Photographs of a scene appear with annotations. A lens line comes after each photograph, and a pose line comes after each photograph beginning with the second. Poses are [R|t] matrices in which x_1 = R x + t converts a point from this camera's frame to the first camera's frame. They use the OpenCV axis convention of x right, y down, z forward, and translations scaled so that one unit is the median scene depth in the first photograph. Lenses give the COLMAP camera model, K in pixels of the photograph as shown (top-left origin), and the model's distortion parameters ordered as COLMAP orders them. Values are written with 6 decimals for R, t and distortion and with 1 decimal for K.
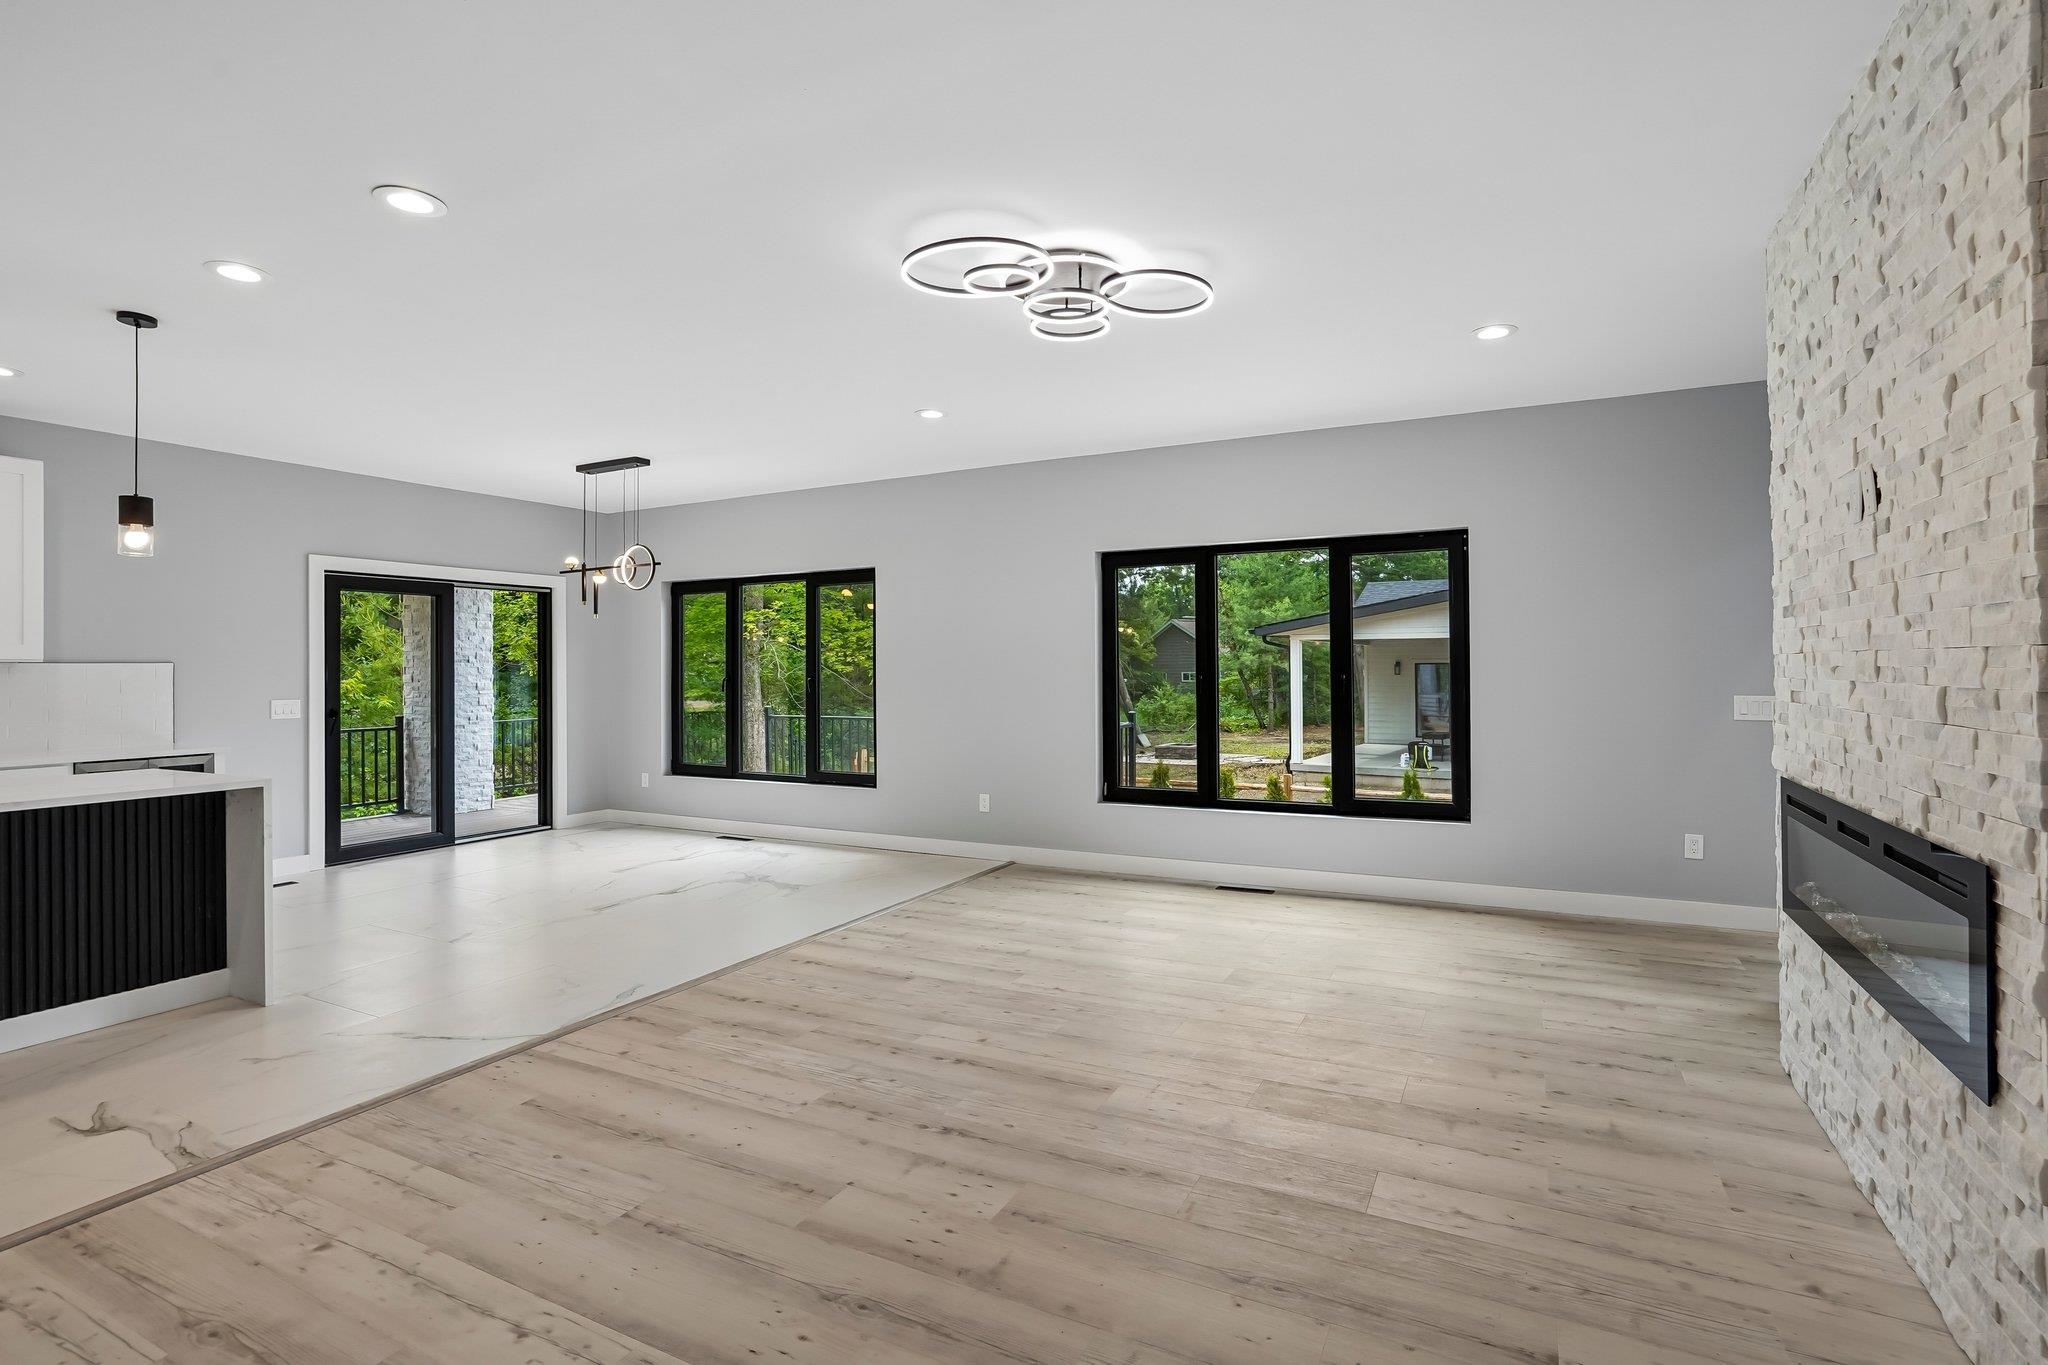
lens RADIAL K [[971.7, 0, 1034.3], [0, 971.7, 654.0], [0, 0, 1]] dist [-0.047237, 0.022782]
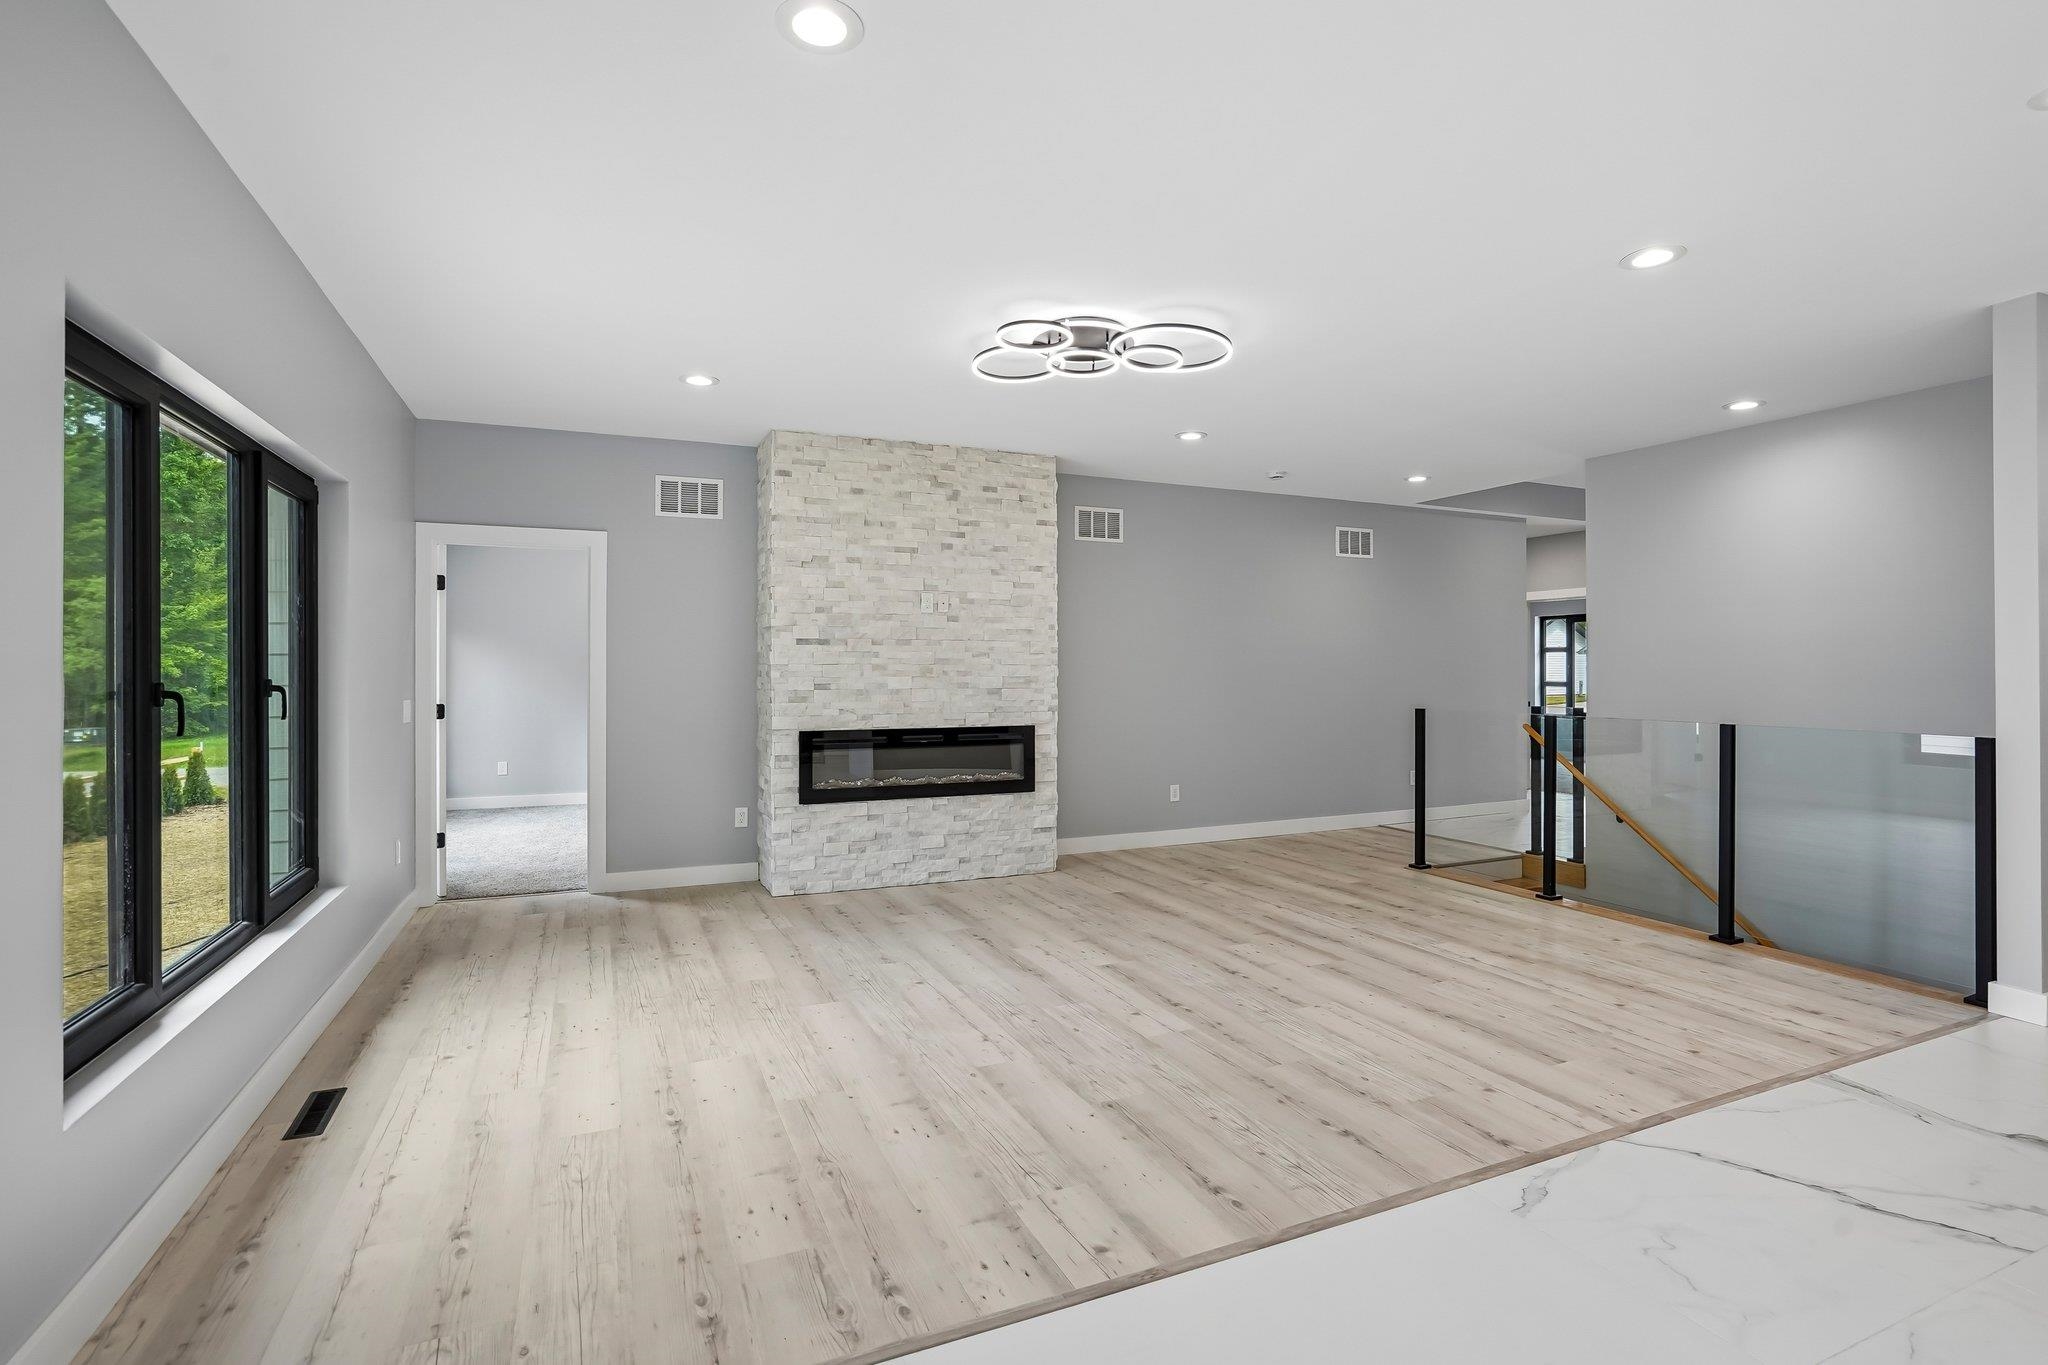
lens RADIAL K [[967.9, 0, 1029.0], [0, 967.9, 674.8], [0, 0, 1]] dist [-0.056495, 0.031401]
pose [[-0.781522, 0.005583, 0.623853, -0.506246], [-0.001920, 0.999934, -0.011354, 0.028041], [-0.623875, -0.010071, -0.781460, 1.536602]]
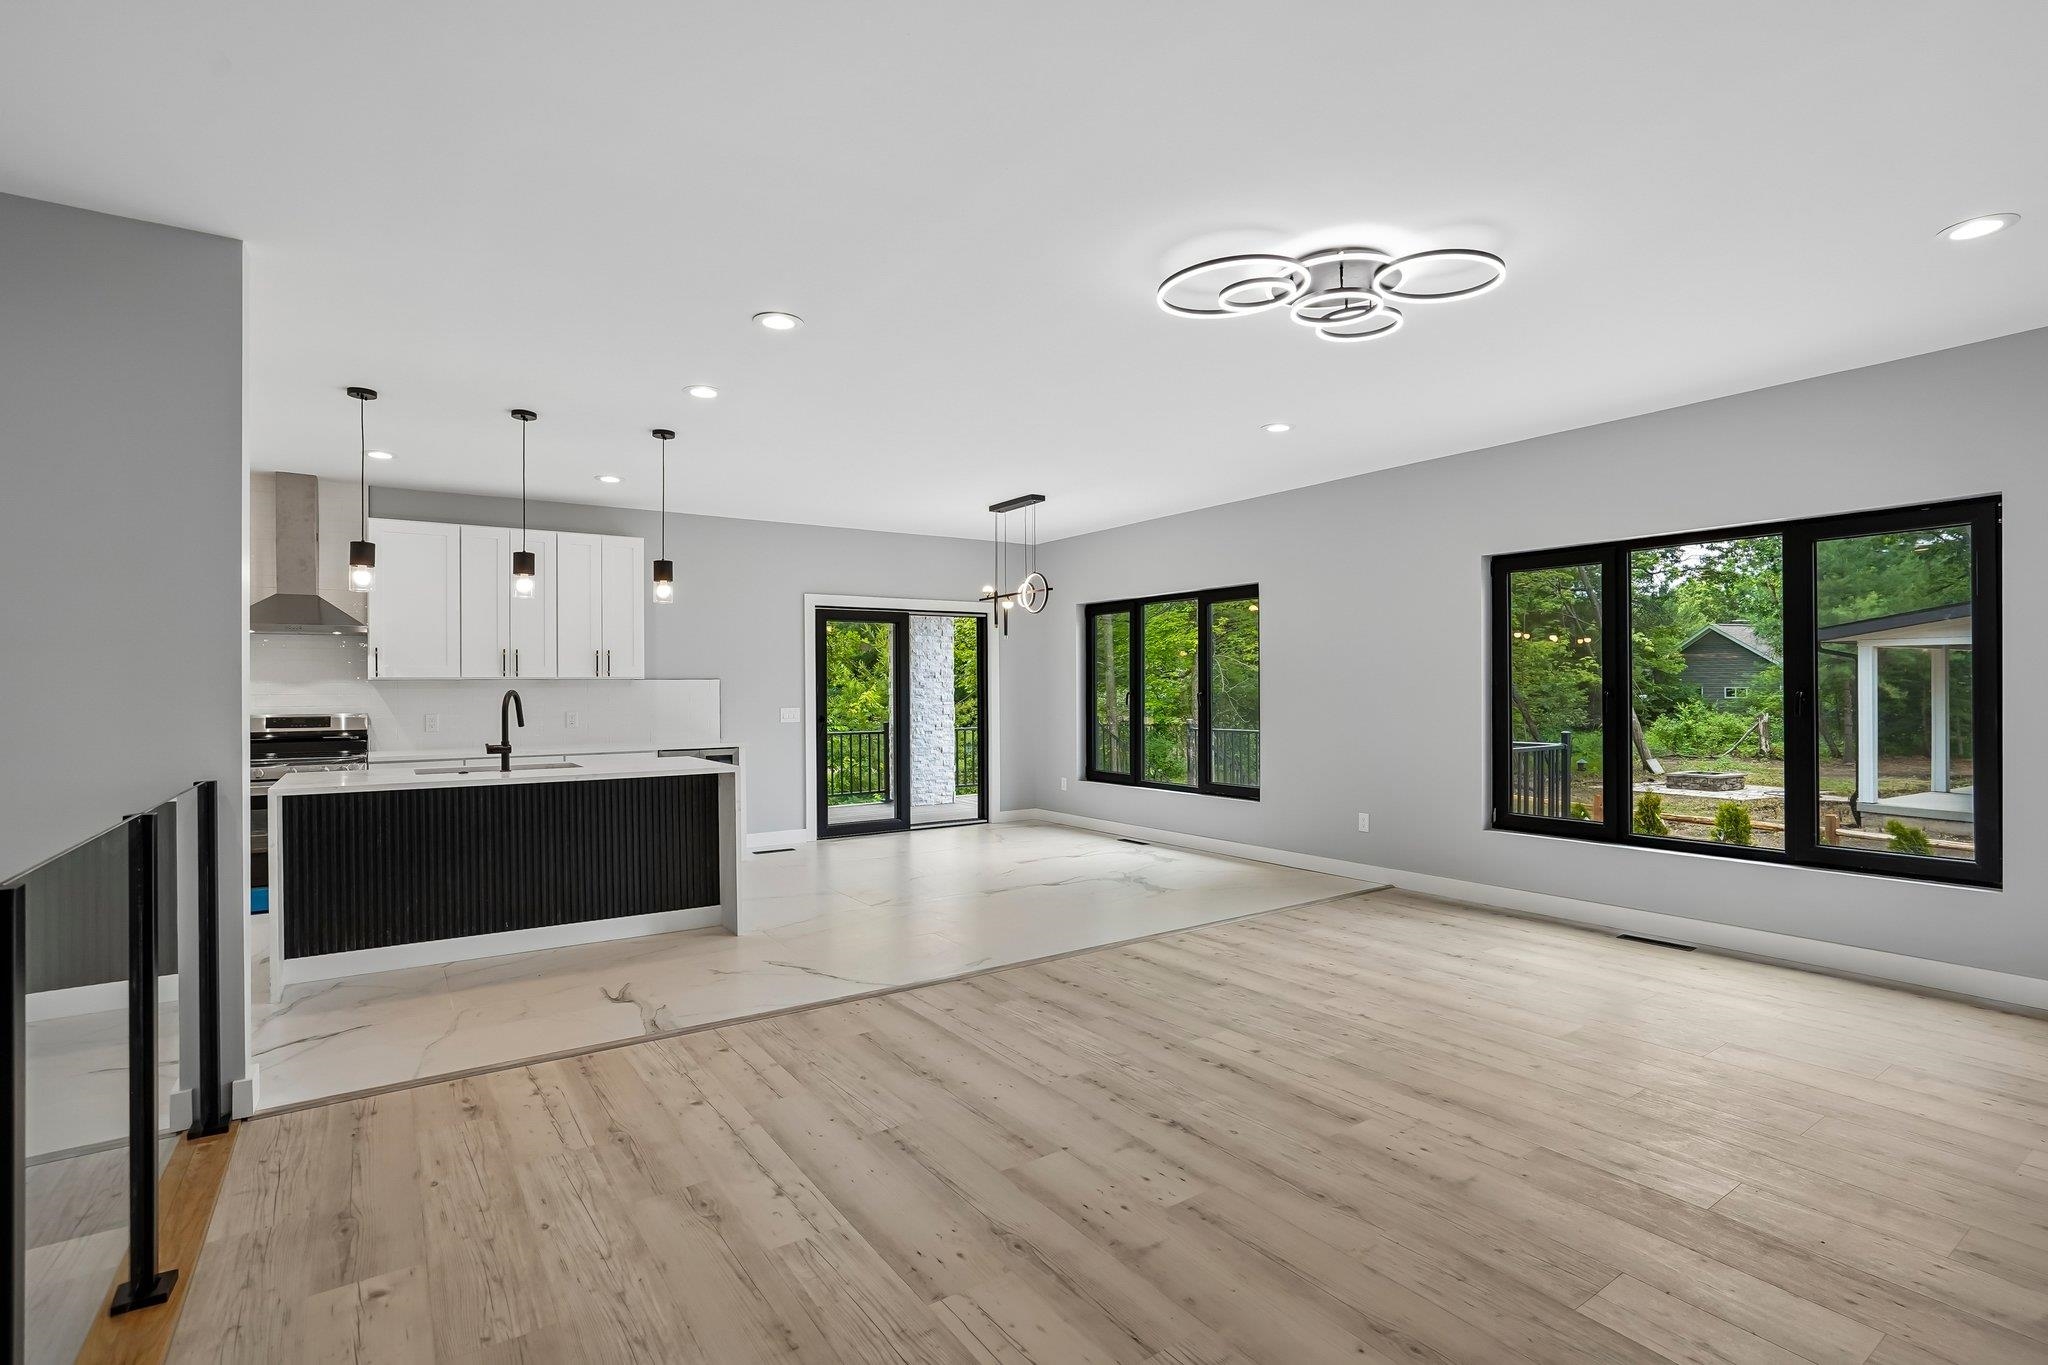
lens RADIAL K [[967.9, 0, 1029.0], [0, 967.9, 674.8], [0, 0, 1]] dist [-0.056495, 0.031401]
pose [[0.880165, -0.004505, -0.474647, 0.171763], [0.007634, 0.999960, 0.004666, 0.000066], [0.474607, -0.007730, 0.880164, 0.007350]]
